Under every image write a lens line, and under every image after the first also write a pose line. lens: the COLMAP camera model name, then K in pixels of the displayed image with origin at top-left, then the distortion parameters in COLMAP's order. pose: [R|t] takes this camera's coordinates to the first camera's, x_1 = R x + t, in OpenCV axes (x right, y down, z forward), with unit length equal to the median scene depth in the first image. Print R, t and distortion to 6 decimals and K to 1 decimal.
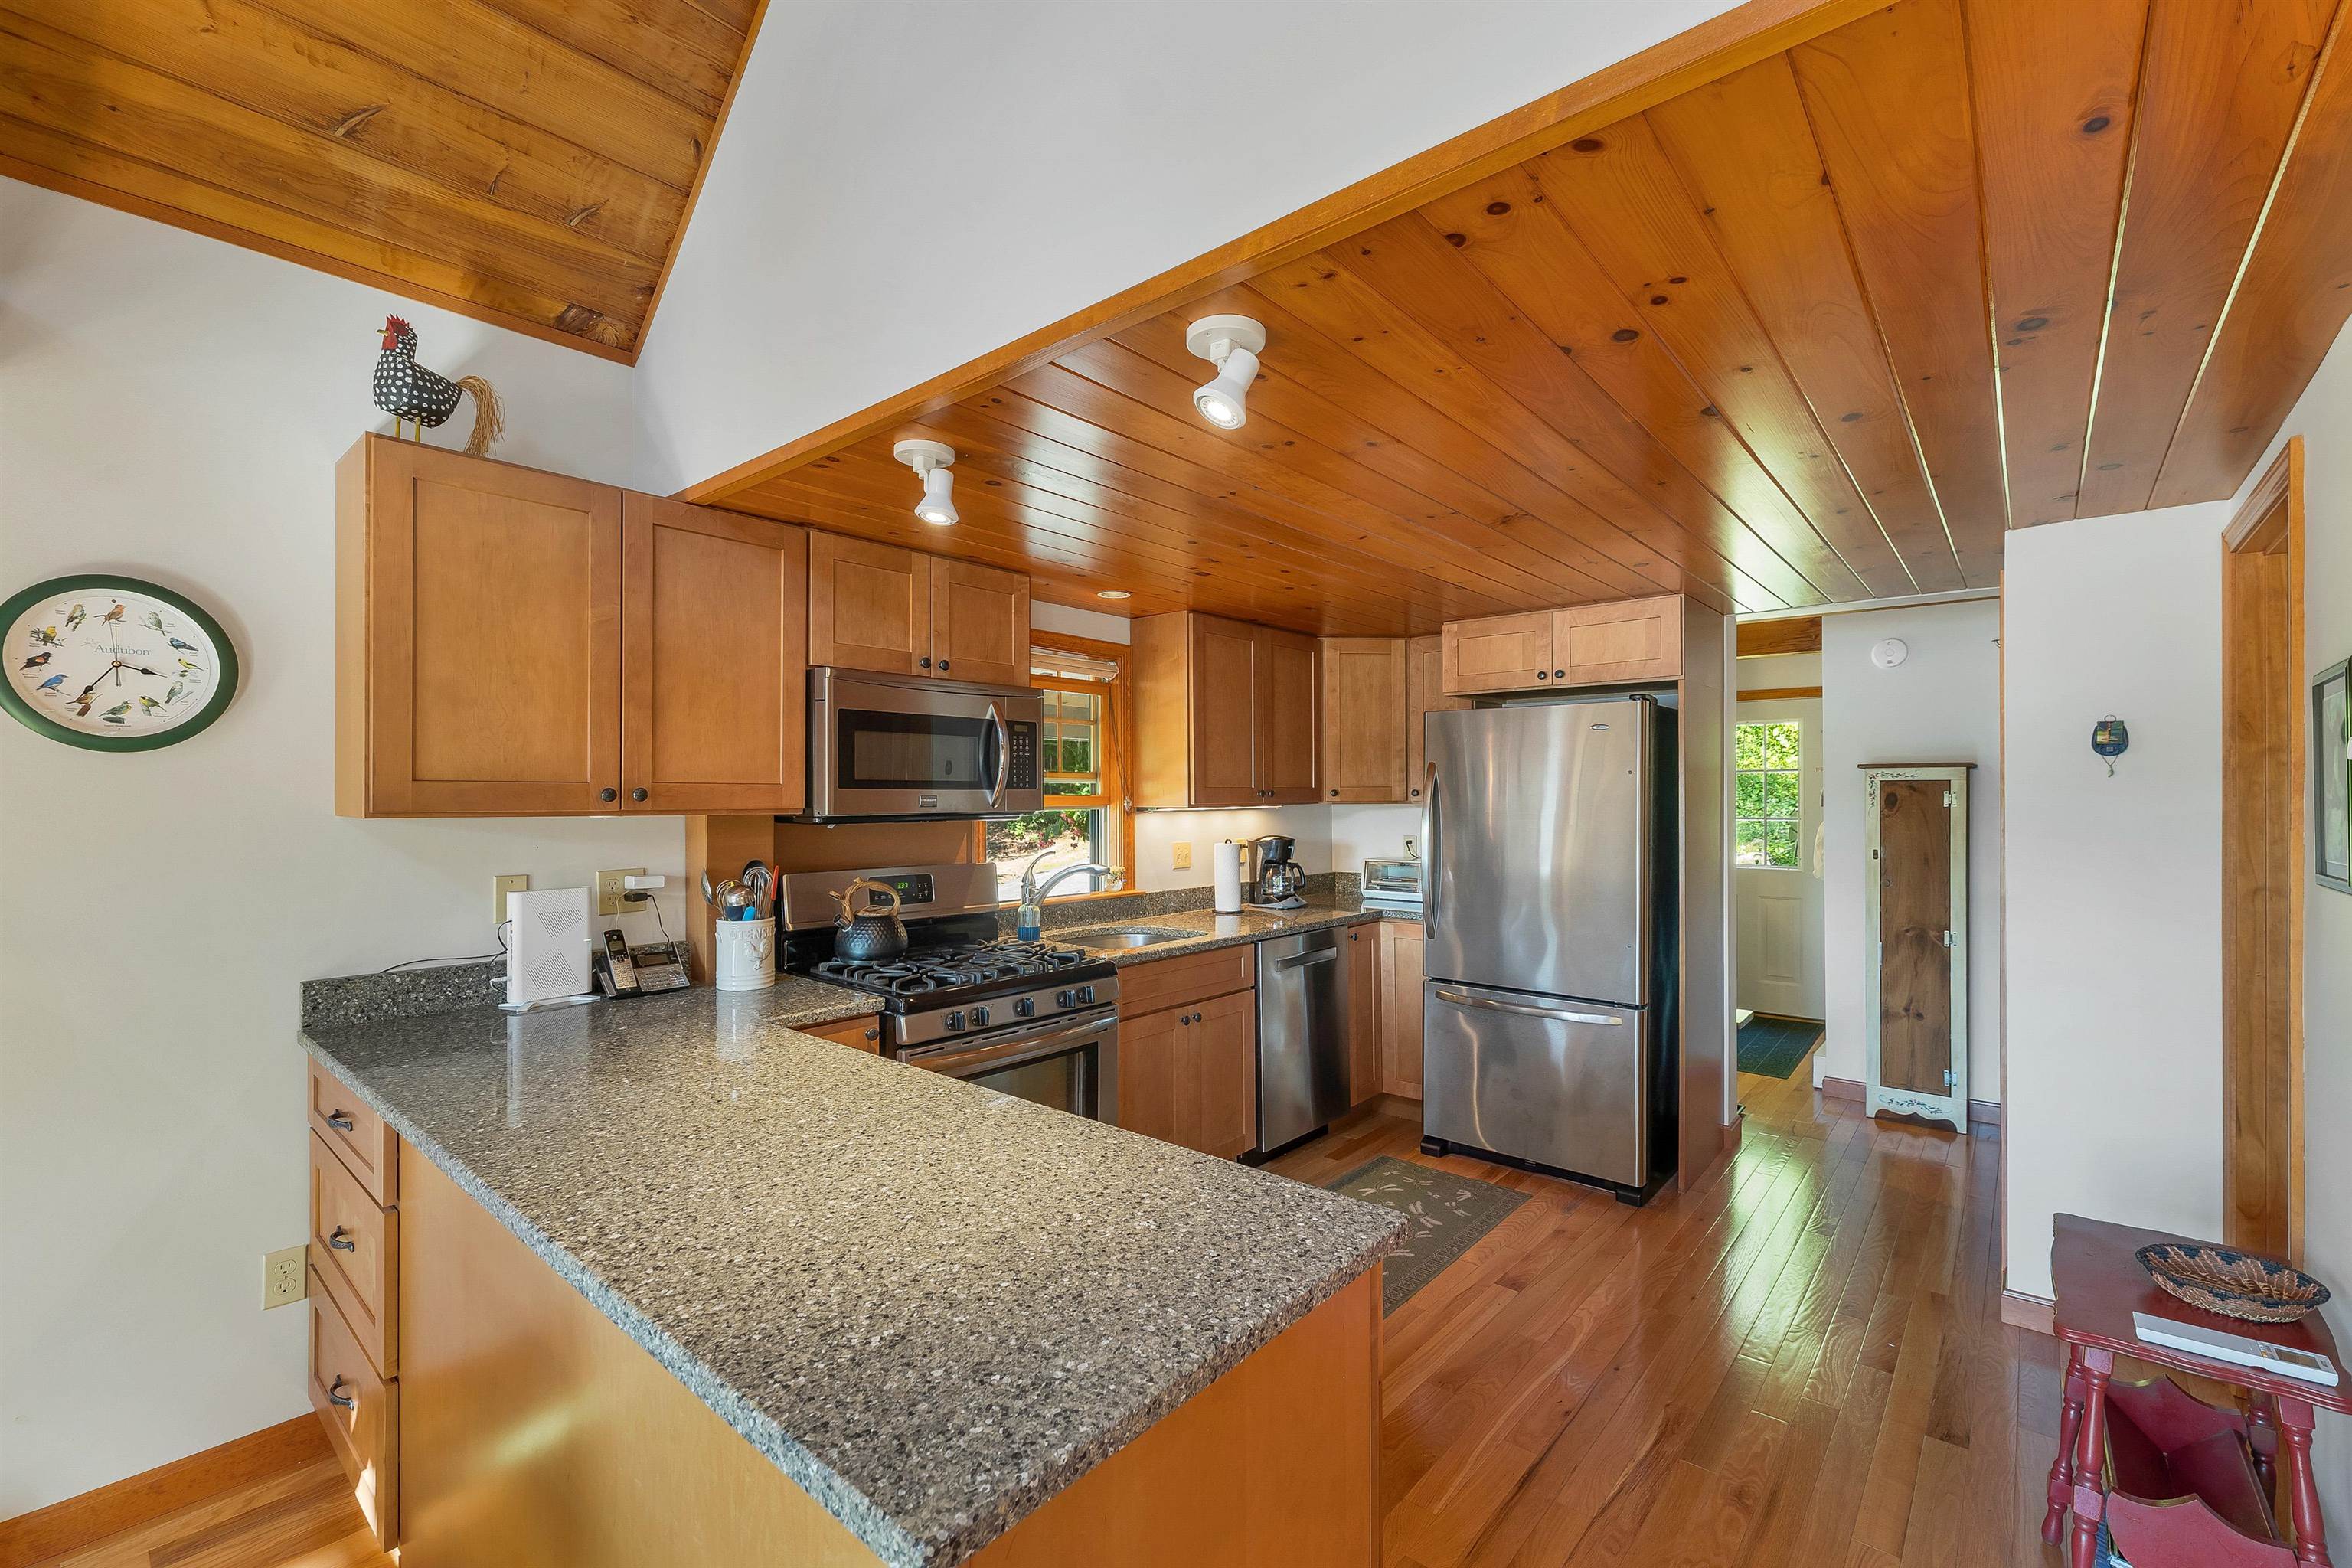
lens RADIAL K [[982.0, 0, 1182.3], [0, 982.0, 793.8], [0, 0, 1]] dist [0.000722, 0.000147]
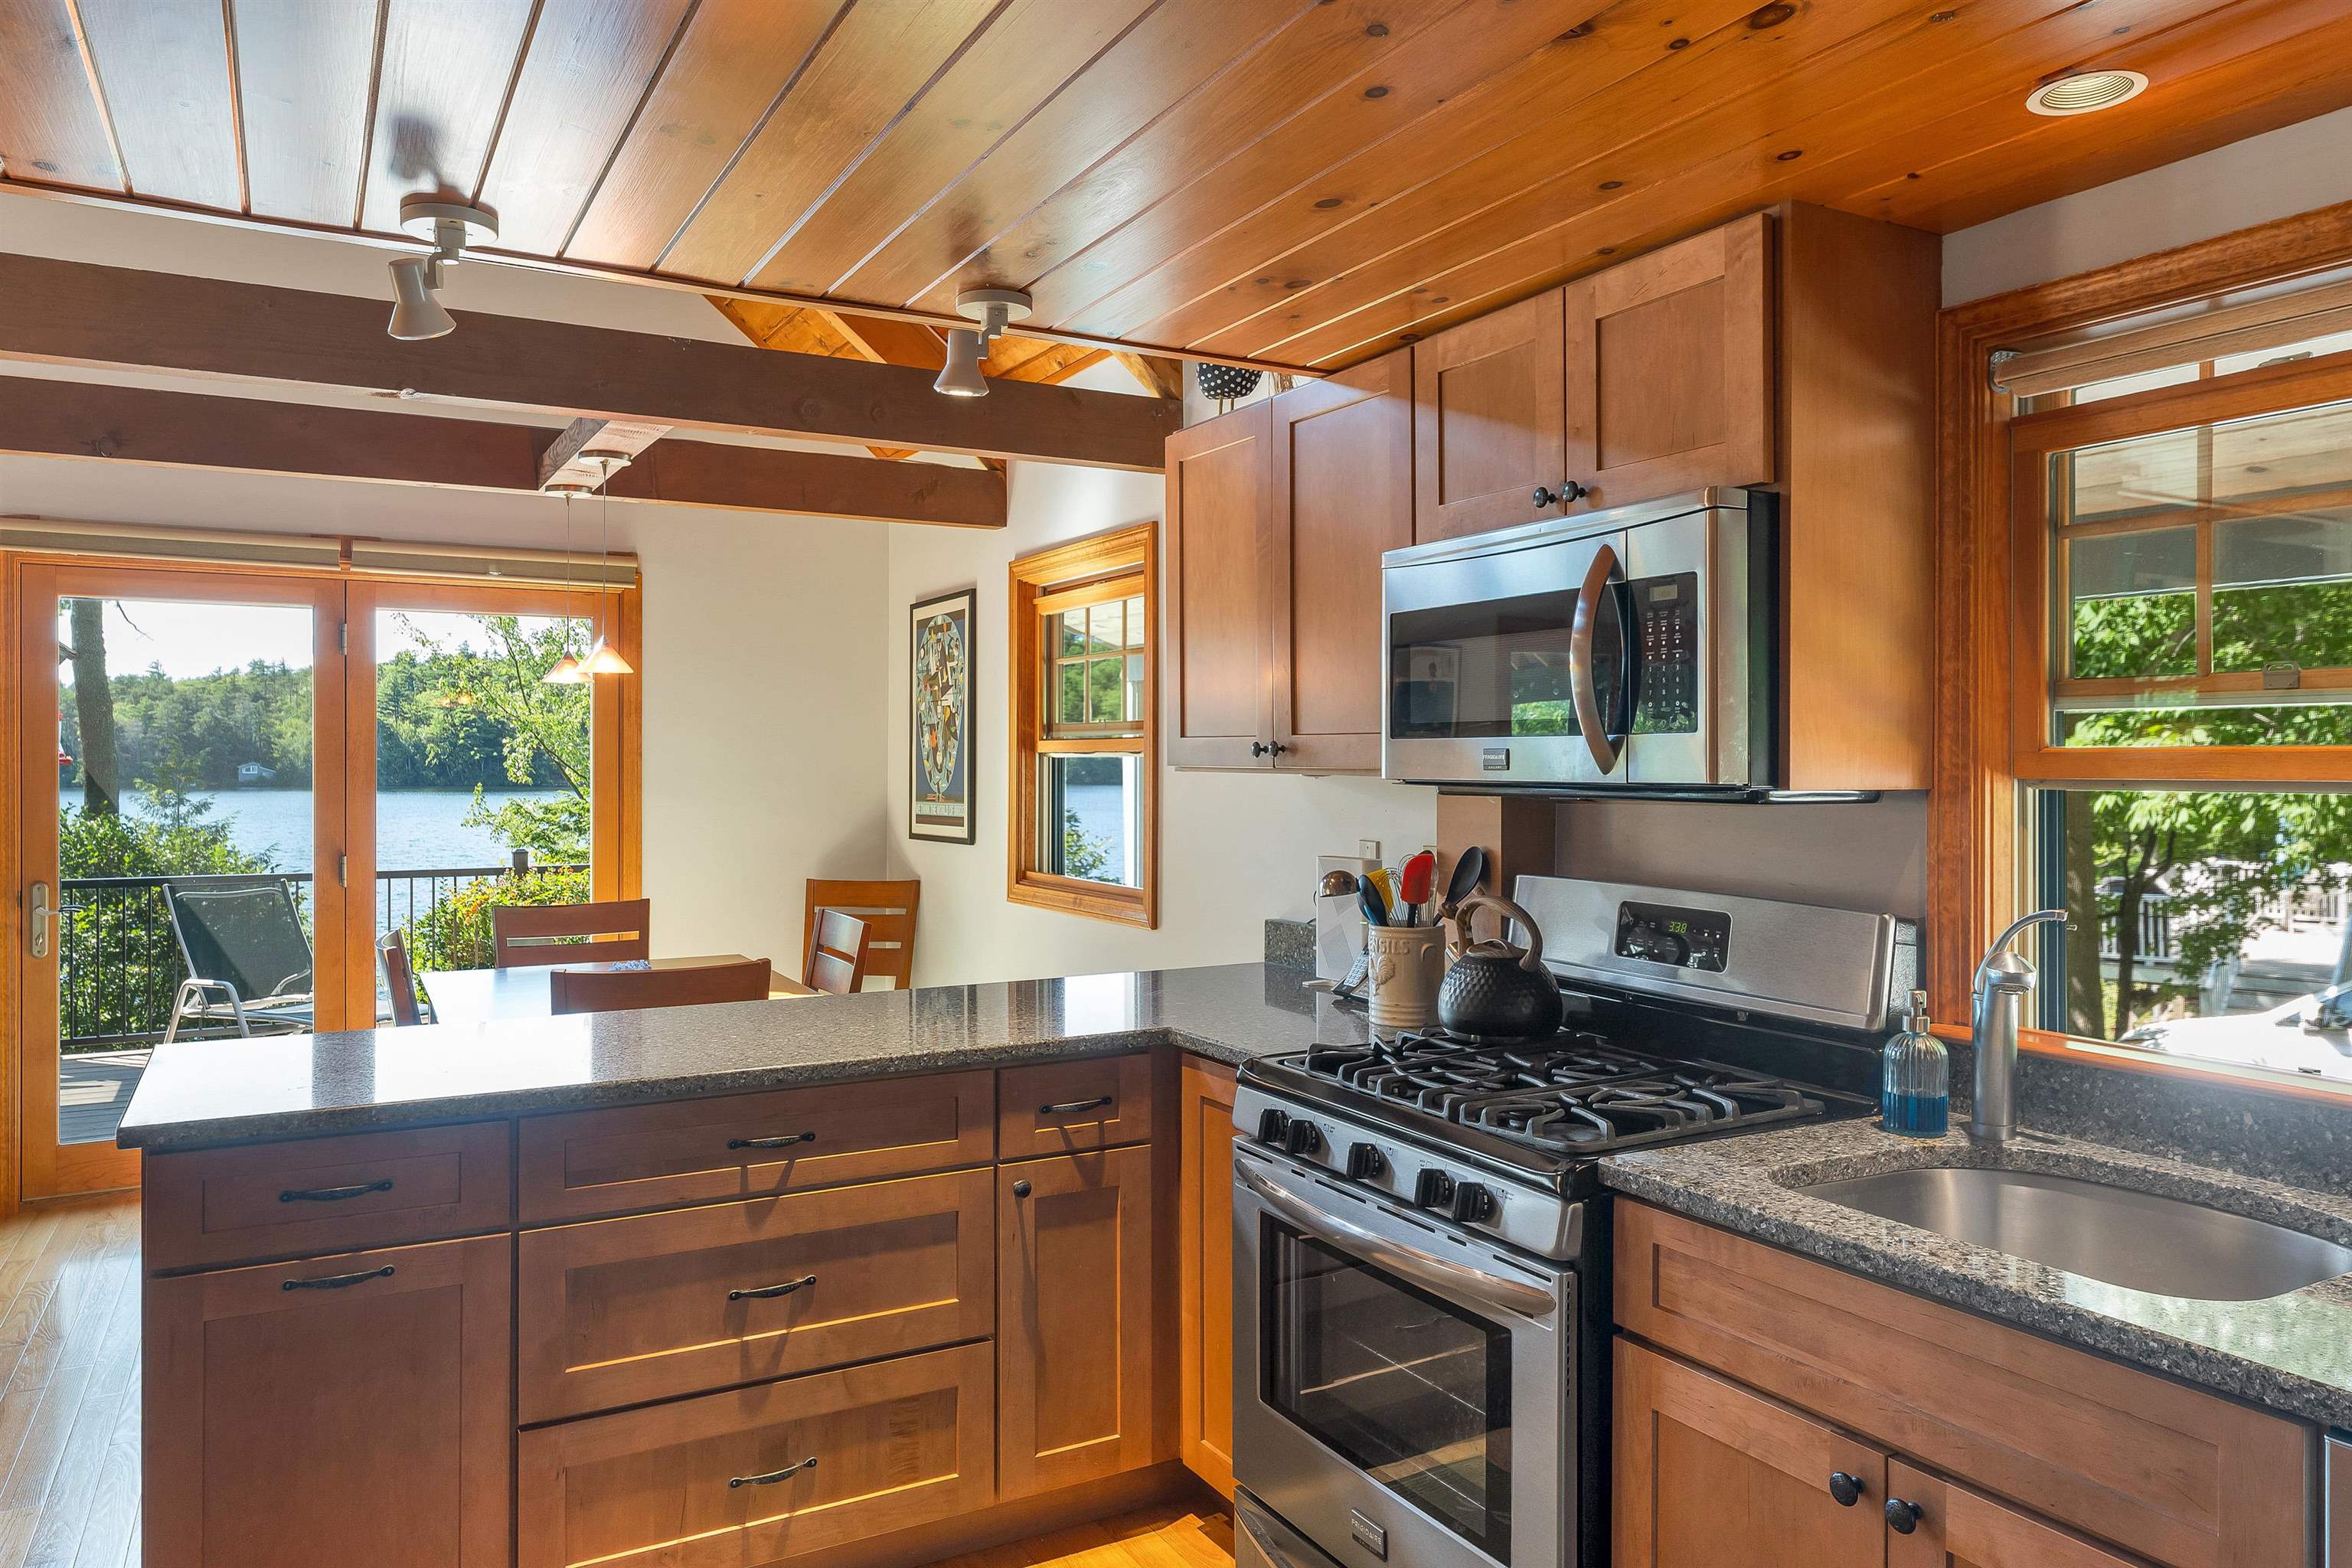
lens RADIAL K [[1591.8, 0, 1187.6], [0, 1591.8, 755.4], [0, 0, 1]] dist [-0.001818, -0.000722]
pose [[-0.342663, -0.001747, -0.939457, 0.424798], [-0.000279, 0.999998, -0.001758, 0.004755], [0.939458, -0.000340, -0.342663, 0.776698]]
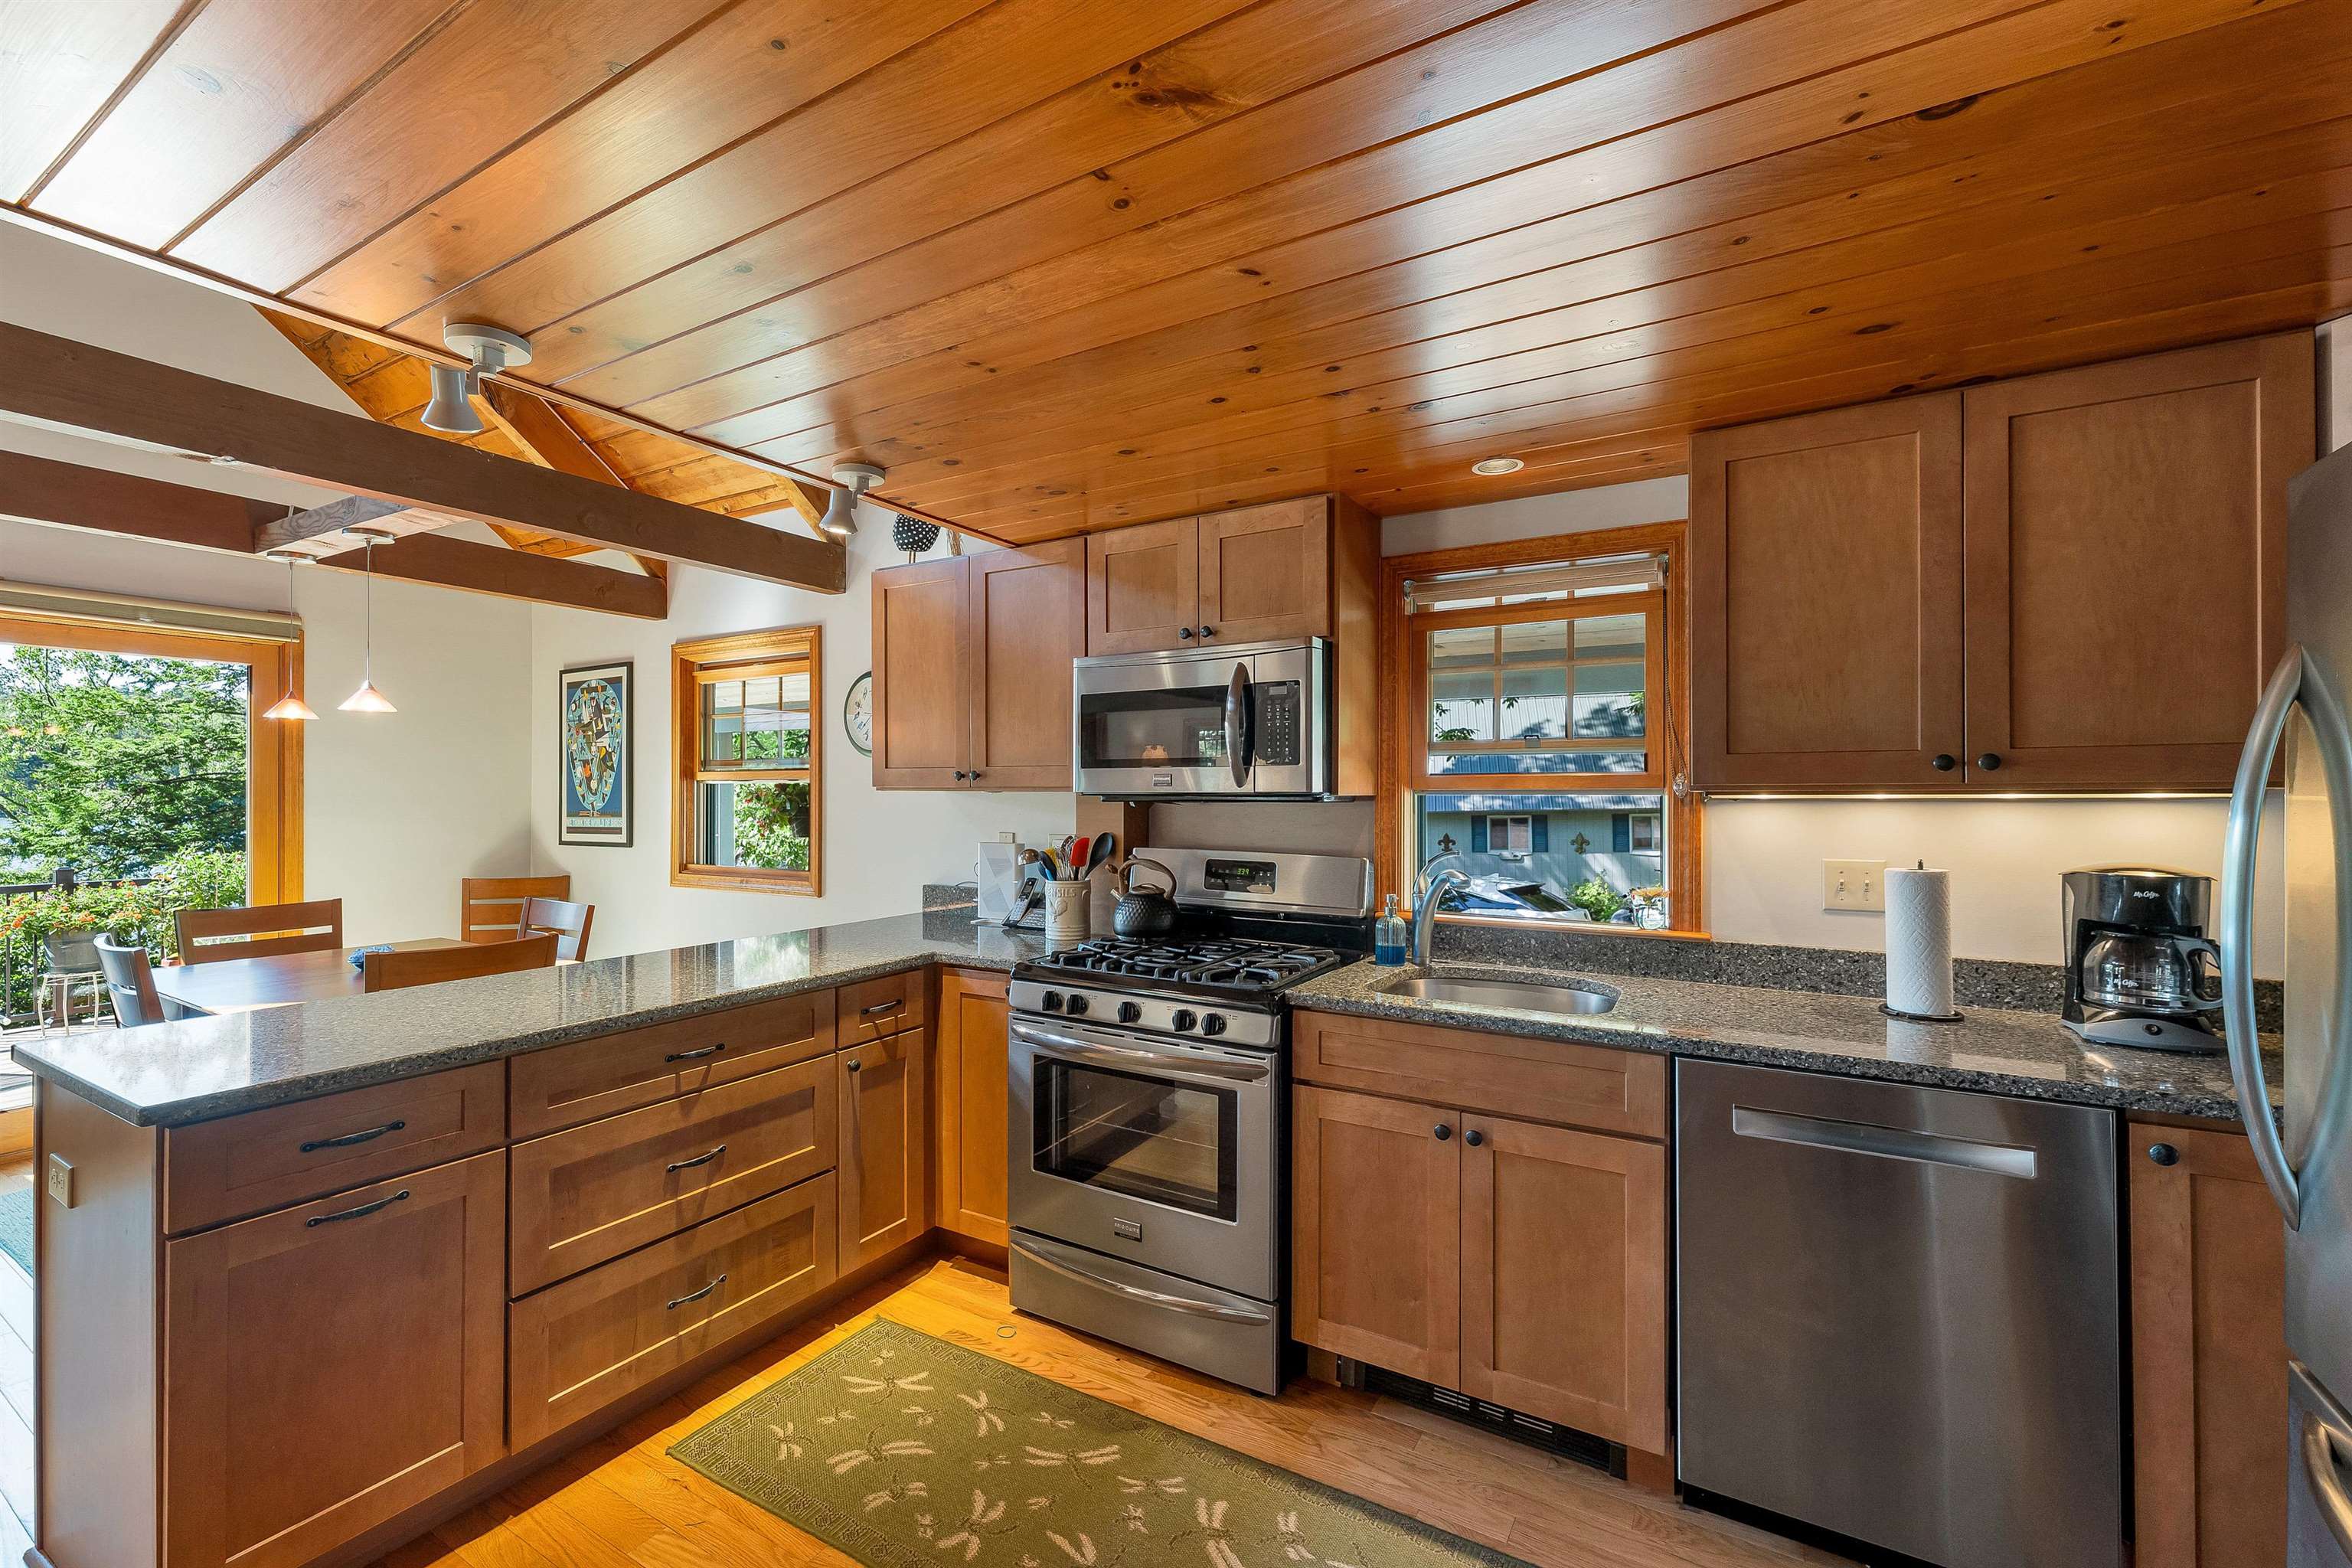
lens RADIAL K [[982.0, 0, 1182.3], [0, 982.0, 793.8], [0, 0, 1]] dist [0.000722, 0.000147]
pose [[0.177166, 0.002198, -0.984179, 0.465451], [-0.000348, 0.999998, 0.002171, 0.012775], [0.984181, -0.000043, 0.177166, 0.577431]]
